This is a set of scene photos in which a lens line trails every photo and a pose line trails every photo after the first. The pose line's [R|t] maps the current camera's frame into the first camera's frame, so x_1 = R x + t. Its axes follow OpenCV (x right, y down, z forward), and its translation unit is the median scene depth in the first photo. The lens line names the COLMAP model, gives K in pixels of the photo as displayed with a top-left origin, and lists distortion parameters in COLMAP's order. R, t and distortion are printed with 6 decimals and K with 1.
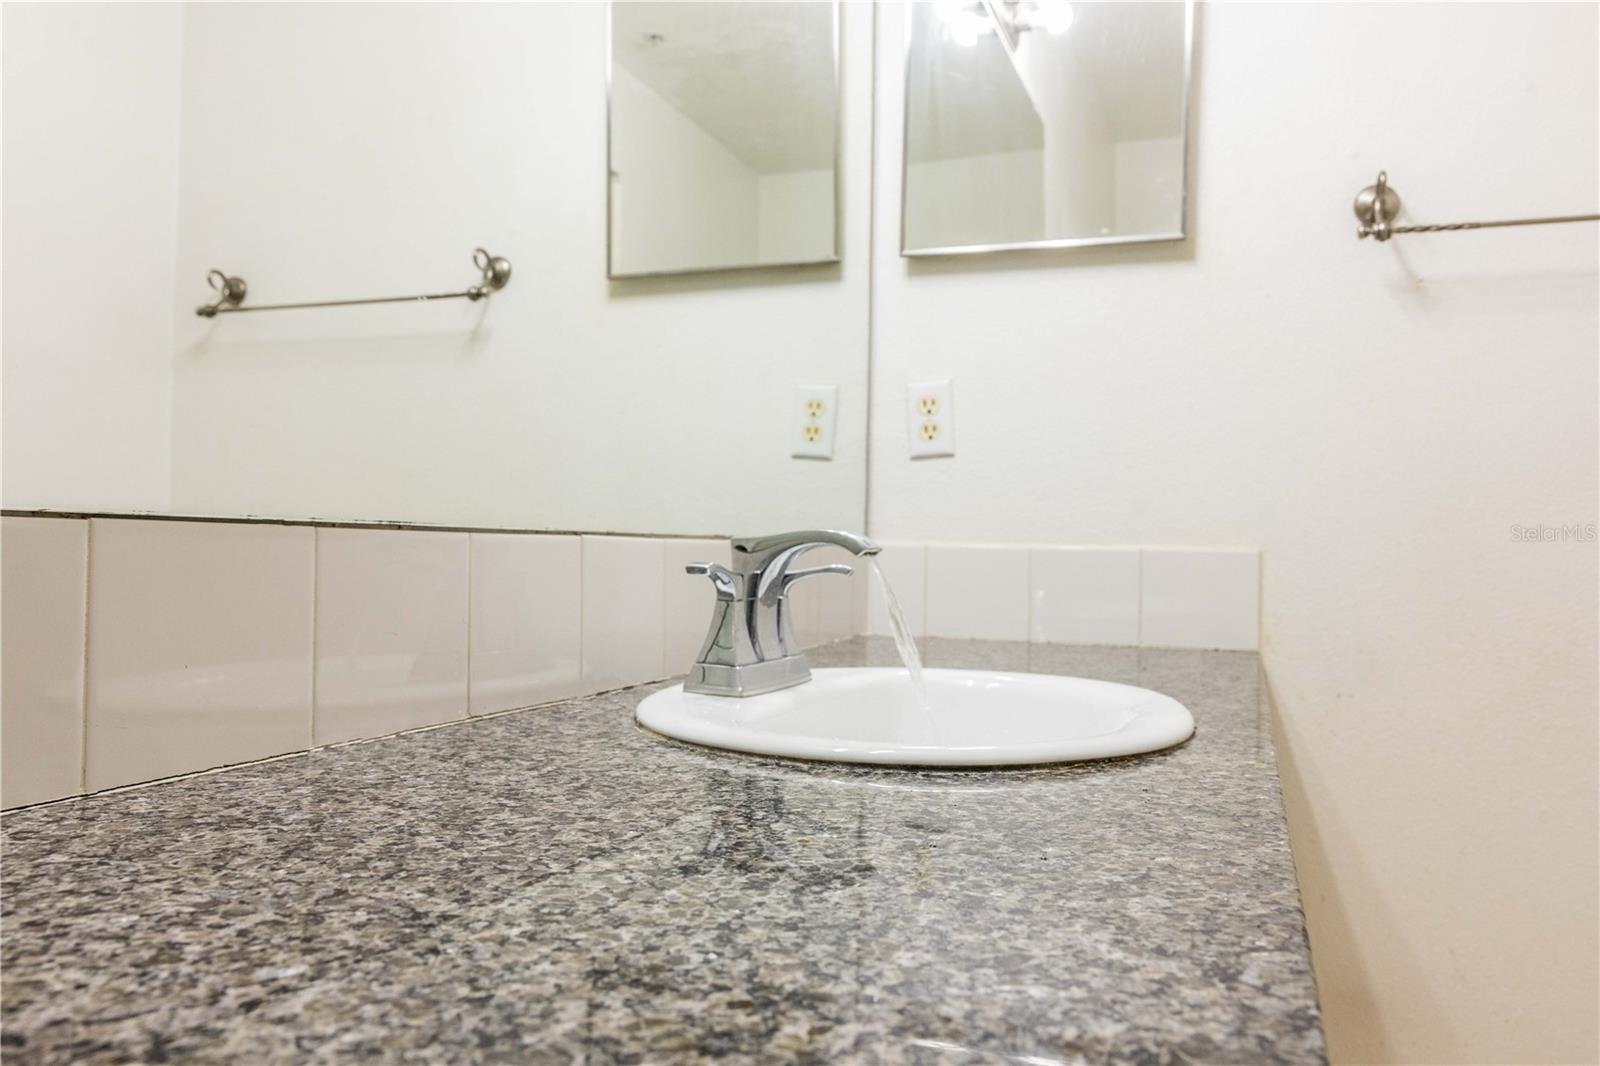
lens RADIAL K [[1249.1, 0, 806.2], [0, 1249.1, 529.5], [0, 0, 1]] dist [-0.000543, 0.000461]
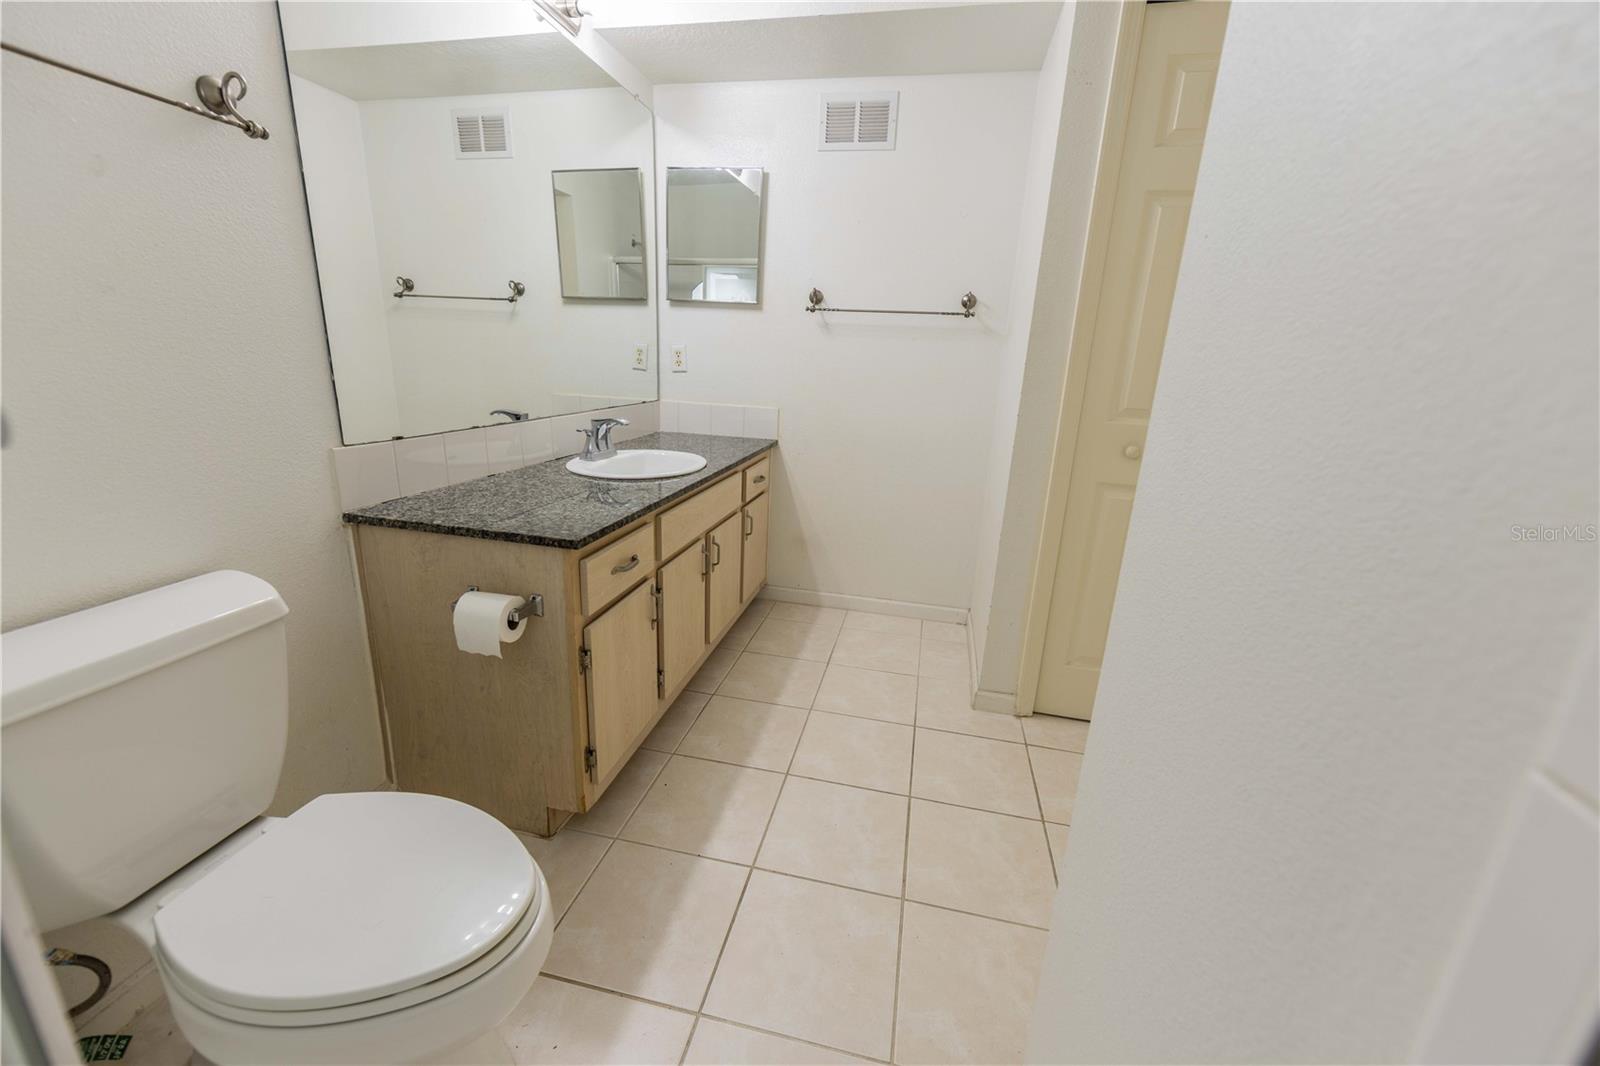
lens RADIAL K [[634.8, 0, 796.4], [0, 634.8, 532.8], [0, 0, 1]] dist [-0.003396, -0.000187]
pose [[0.989868, -0.013203, 0.141378, 0.163299], [-0.027558, 0.958872, 0.282497, -0.130058], [-0.139293, -0.283531, 0.948793, -0.596237]]
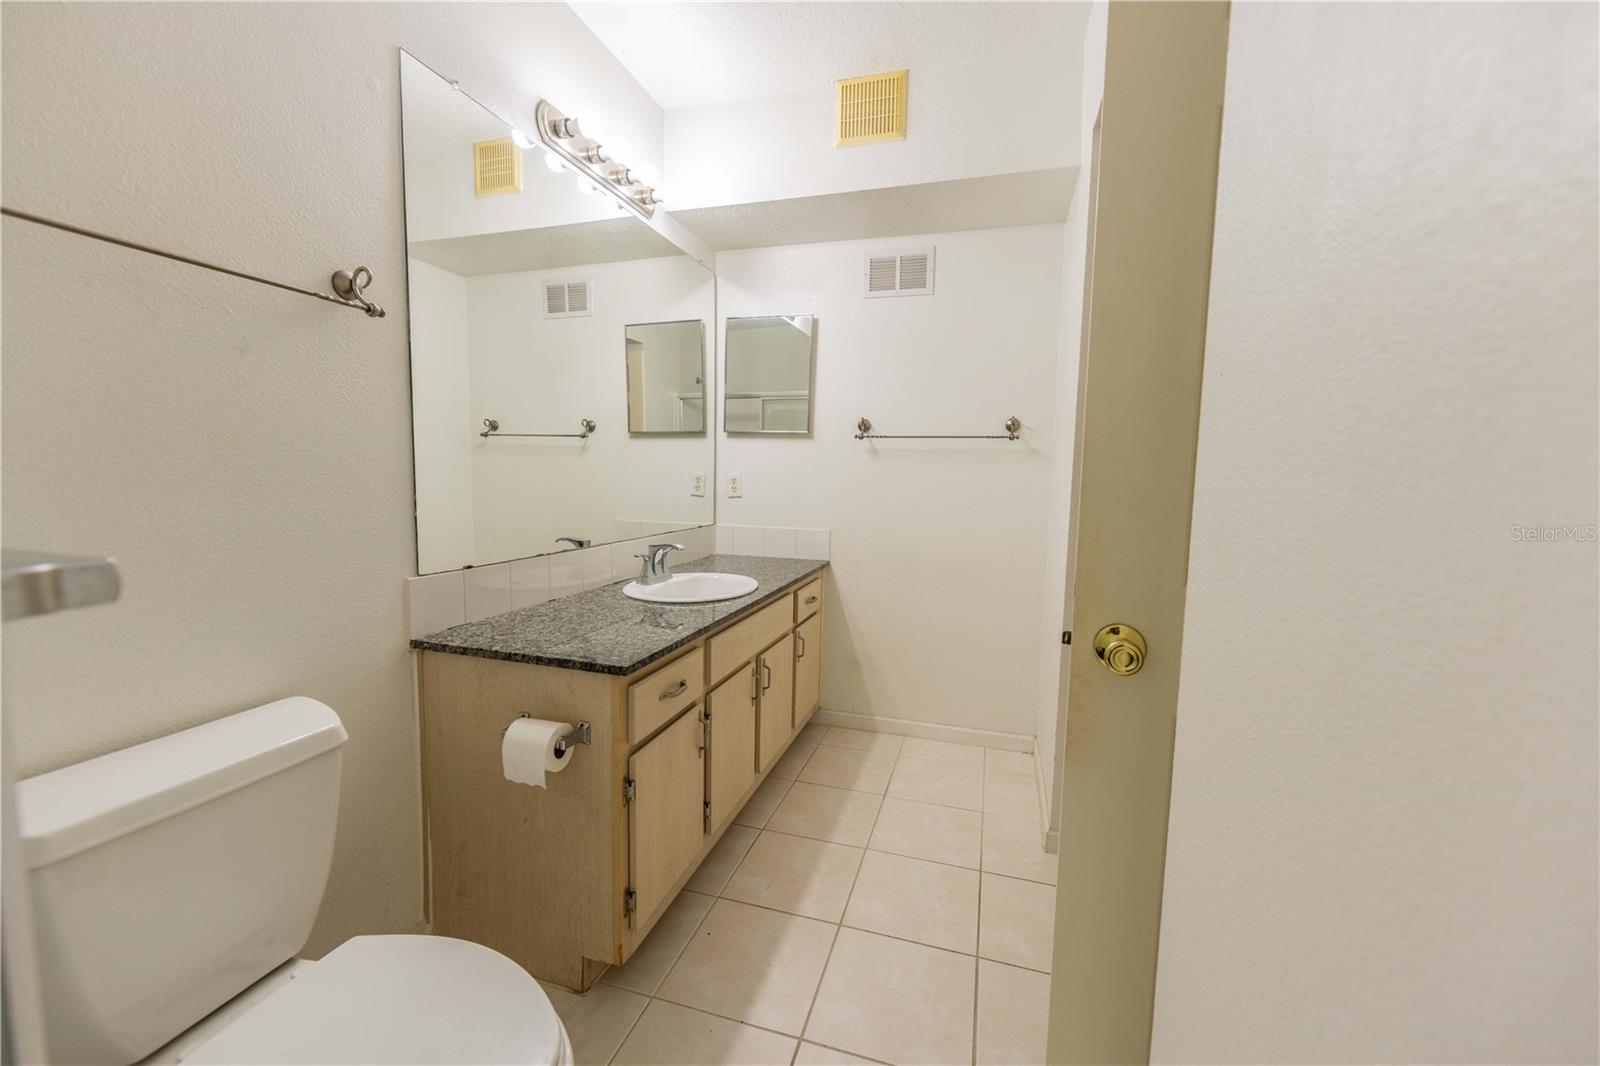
lens RADIAL K [[634.8, 0, 803.5], [0, 634.8, 527.8], [0, 0, 1]] dist [-0.003396, -0.000187]
pose [[0.997911, -0.004707, 0.064426, 0.174891], [-0.001538, 0.995328, 0.096544, -0.140265], [-0.064580, -0.096441, 0.993241, -0.602756]]
